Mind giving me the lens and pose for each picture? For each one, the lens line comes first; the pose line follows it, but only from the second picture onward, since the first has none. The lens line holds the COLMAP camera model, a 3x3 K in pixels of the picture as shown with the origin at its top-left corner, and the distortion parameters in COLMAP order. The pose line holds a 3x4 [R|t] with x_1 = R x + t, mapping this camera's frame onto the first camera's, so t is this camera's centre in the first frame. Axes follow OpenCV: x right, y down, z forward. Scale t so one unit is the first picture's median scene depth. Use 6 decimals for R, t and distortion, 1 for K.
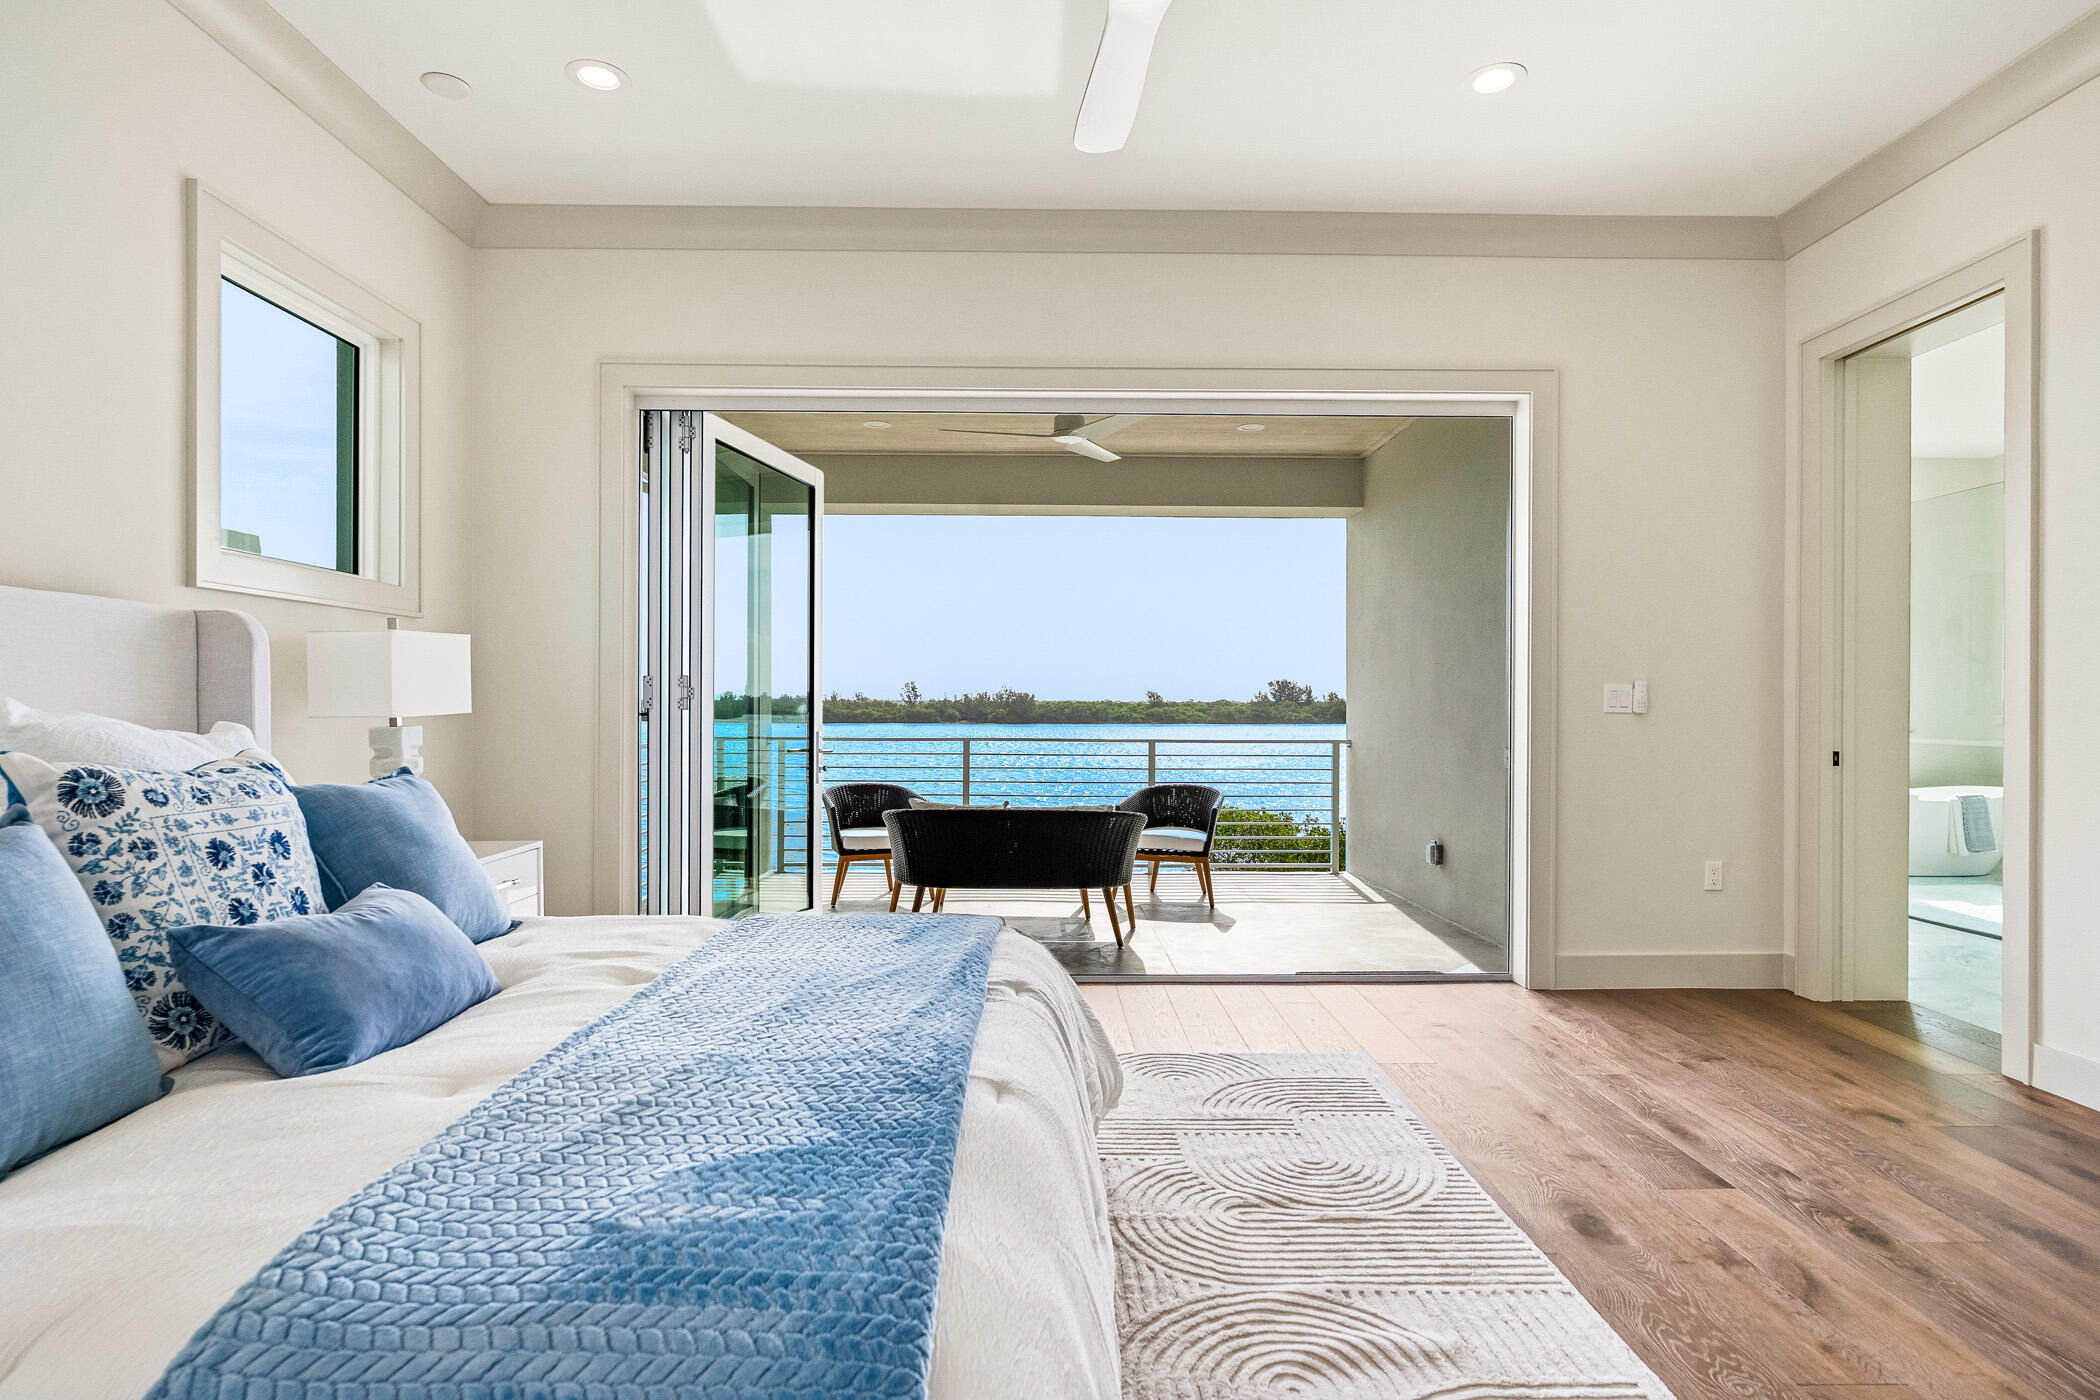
lens RADIAL K [[1132.5, 0, 1058.2], [0, 1132.5, 703.8], [0, 0, 1]] dist [0.009578, -0.002174]
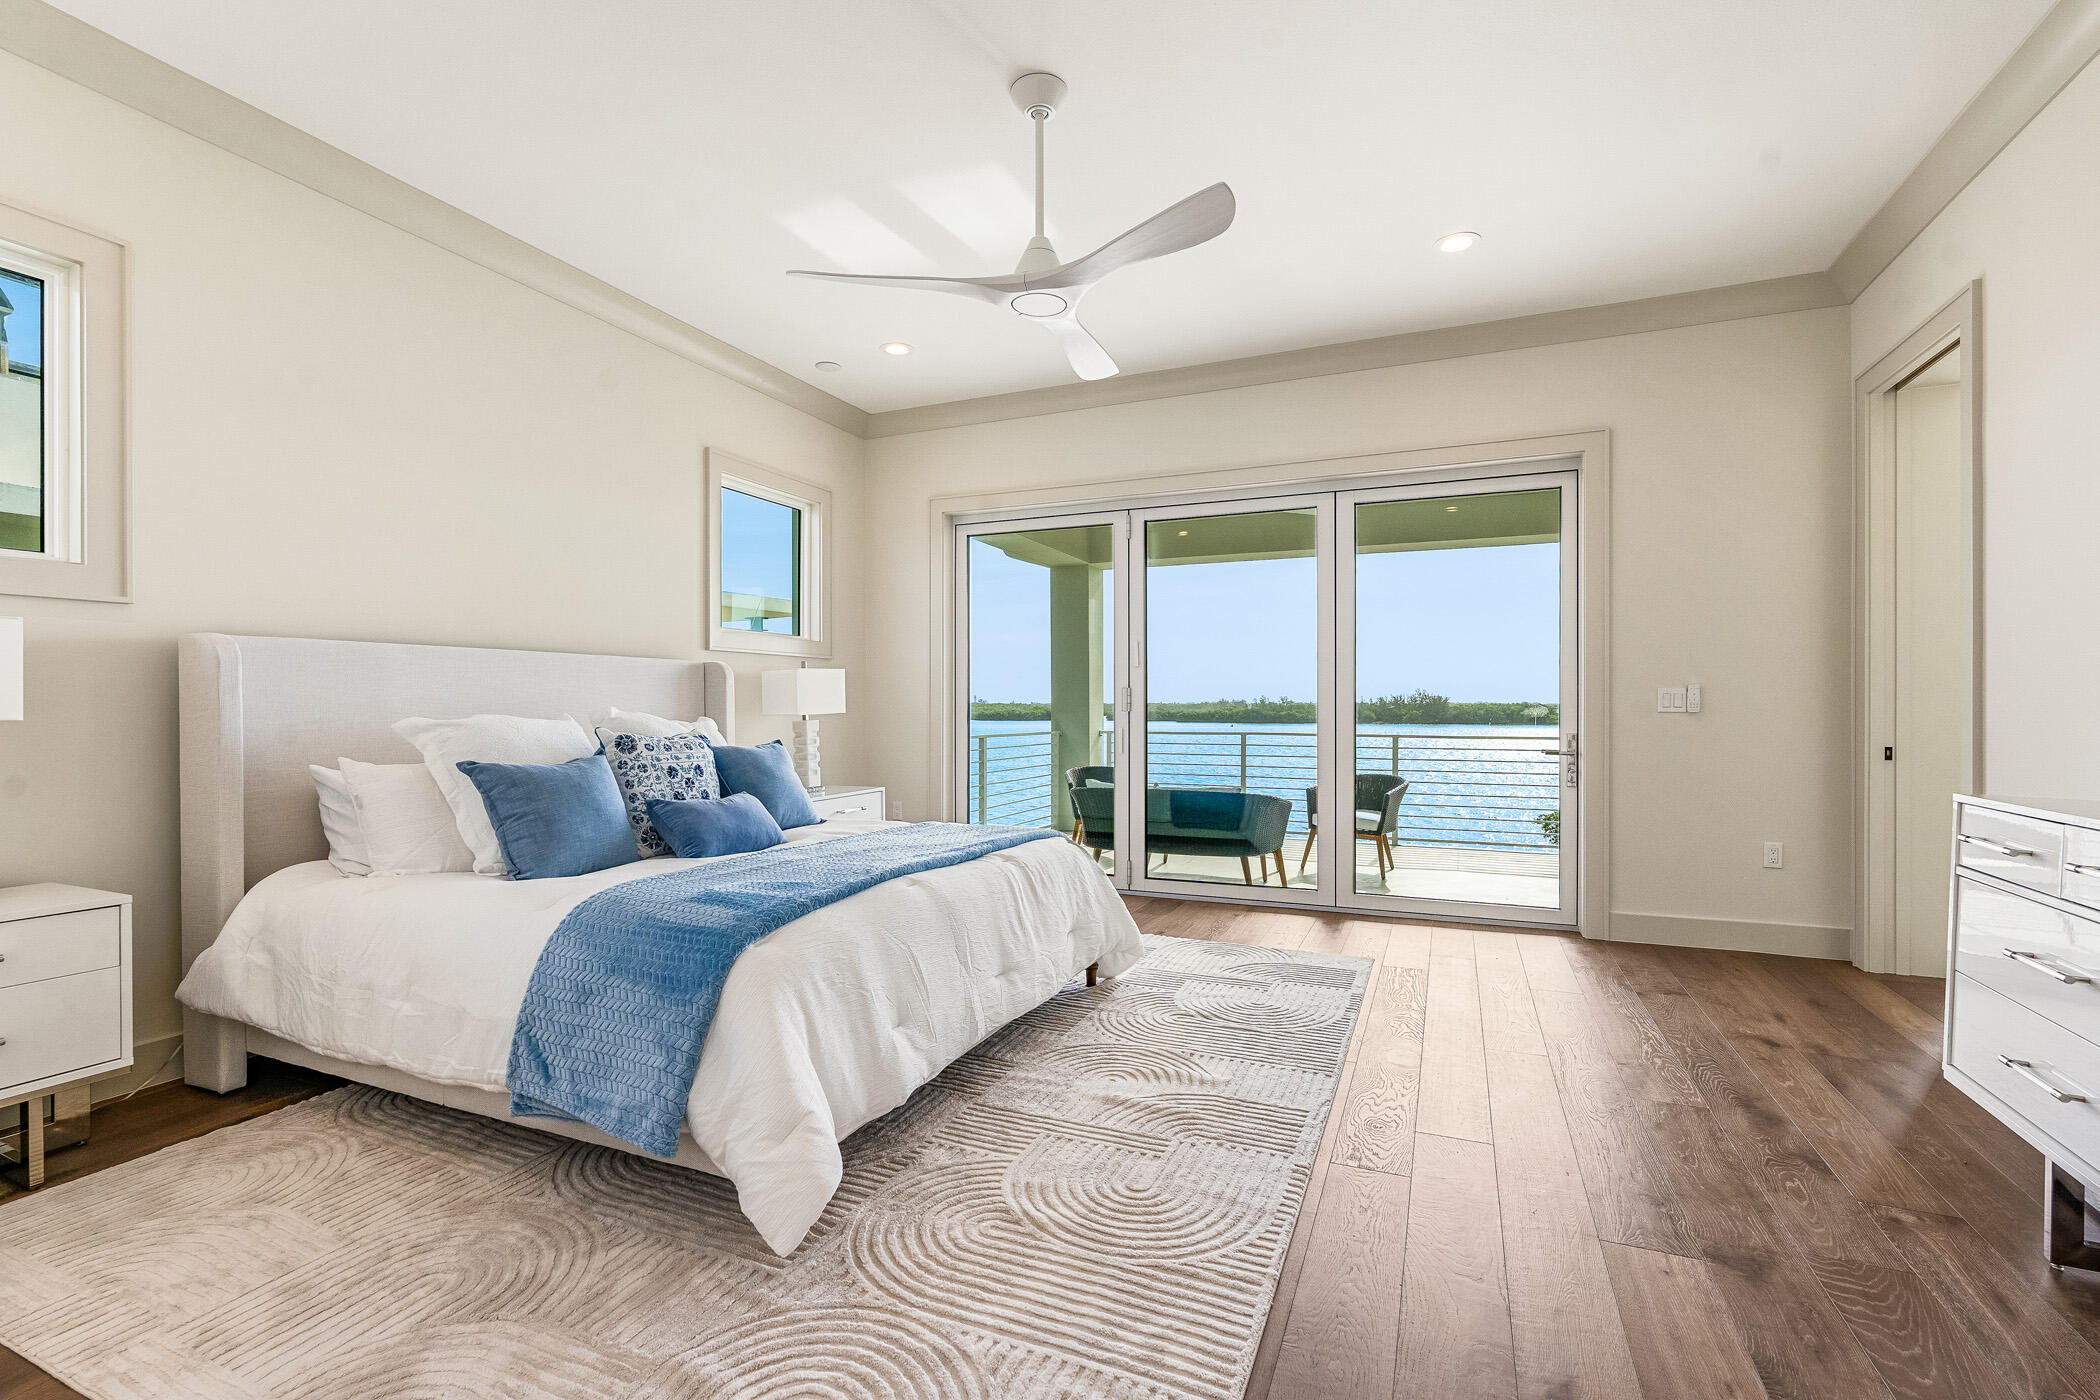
lens RADIAL K [[955.5, 0, 1023.8], [0, 955.5, 705.0], [0, 0, 1]] dist [0.015394, -0.000198]
pose [[0.904629, -0.004187, -0.426180, 0.629850], [0.003667, 0.999991, -0.002041, -0.000089], [0.426185, 0.000284, 0.904636, -0.395699]]
